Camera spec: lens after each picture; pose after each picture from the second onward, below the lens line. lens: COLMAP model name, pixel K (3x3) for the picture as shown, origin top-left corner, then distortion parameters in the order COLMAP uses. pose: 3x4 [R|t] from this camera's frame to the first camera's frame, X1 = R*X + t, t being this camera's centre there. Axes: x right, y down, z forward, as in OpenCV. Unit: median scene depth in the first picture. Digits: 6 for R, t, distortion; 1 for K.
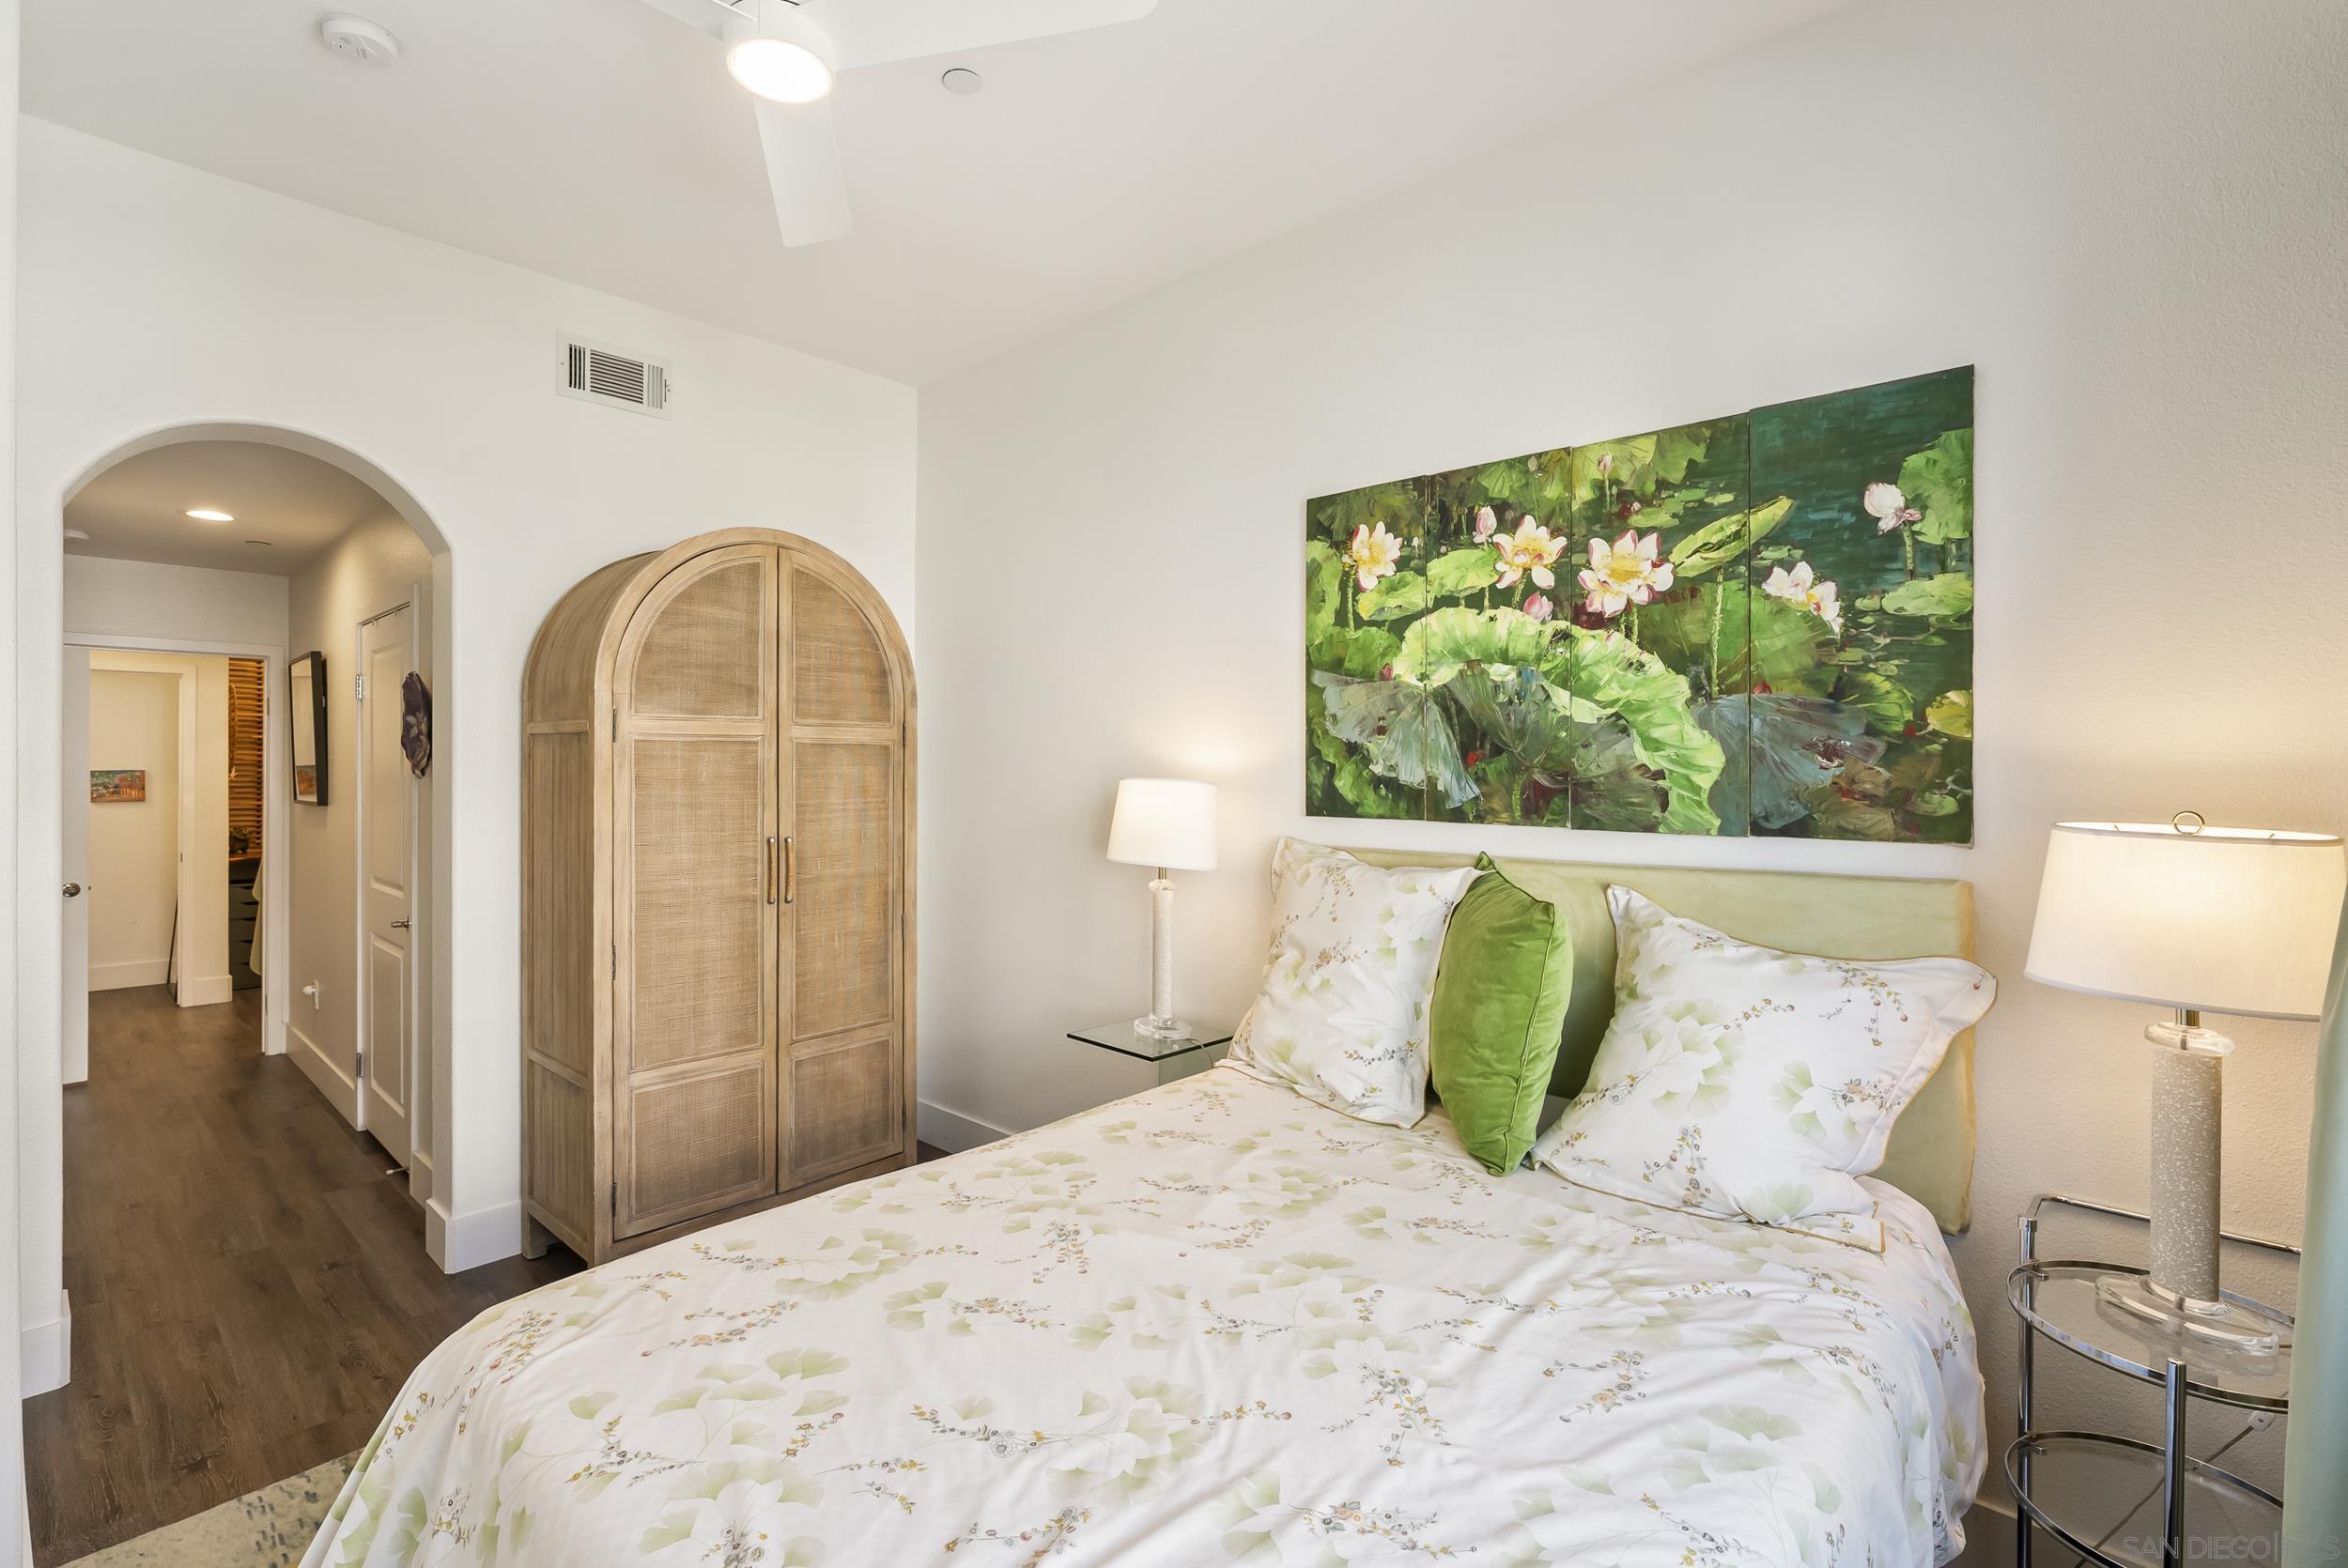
lens RADIAL K [[1072.4, 0, 1179.9], [0, 1072.4, 778.5], [0, 0, 1]] dist [-0.010799, 0.000490]
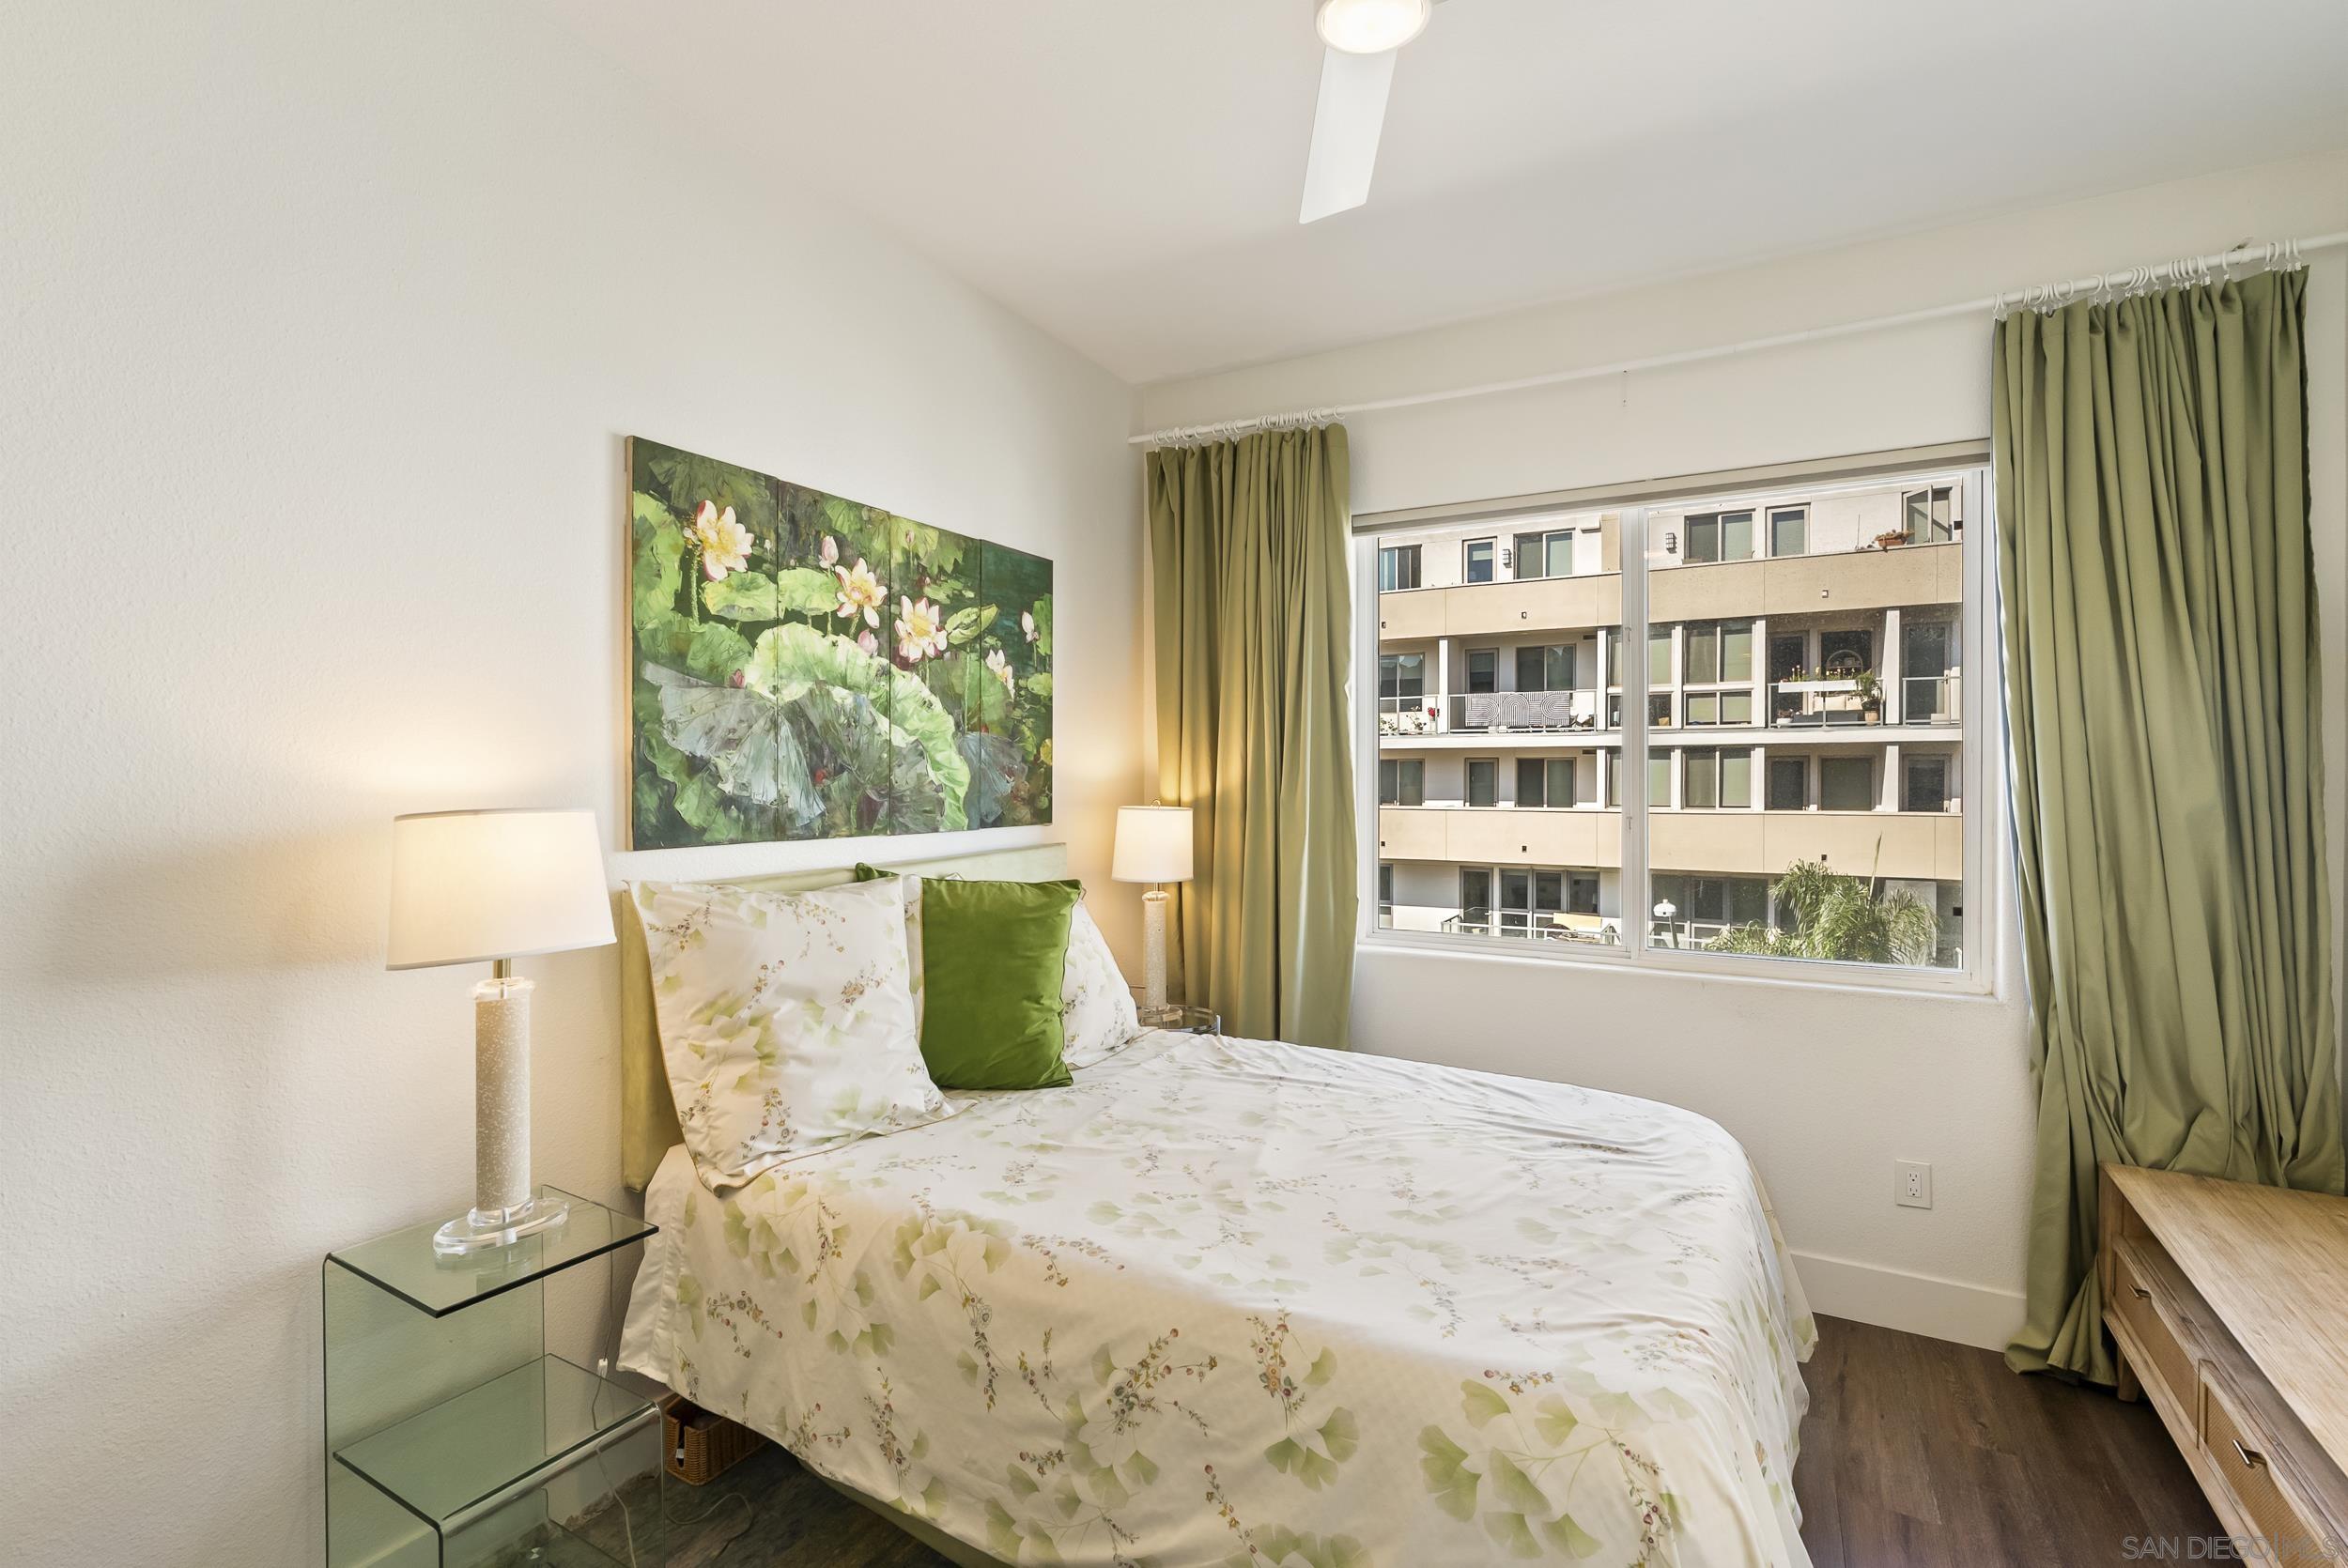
lens RADIAL K [[1072.4, 0, 1179.9], [0, 1072.4, 778.5], [0, 0, 1]] dist [-0.010799, 0.000490]
pose [[-0.241876, -0.004533, 0.970296, -0.855767], [0.012973, 0.999885, 0.007905, -0.021034], [-0.970220, 0.014500, -0.241790, 0.969489]]
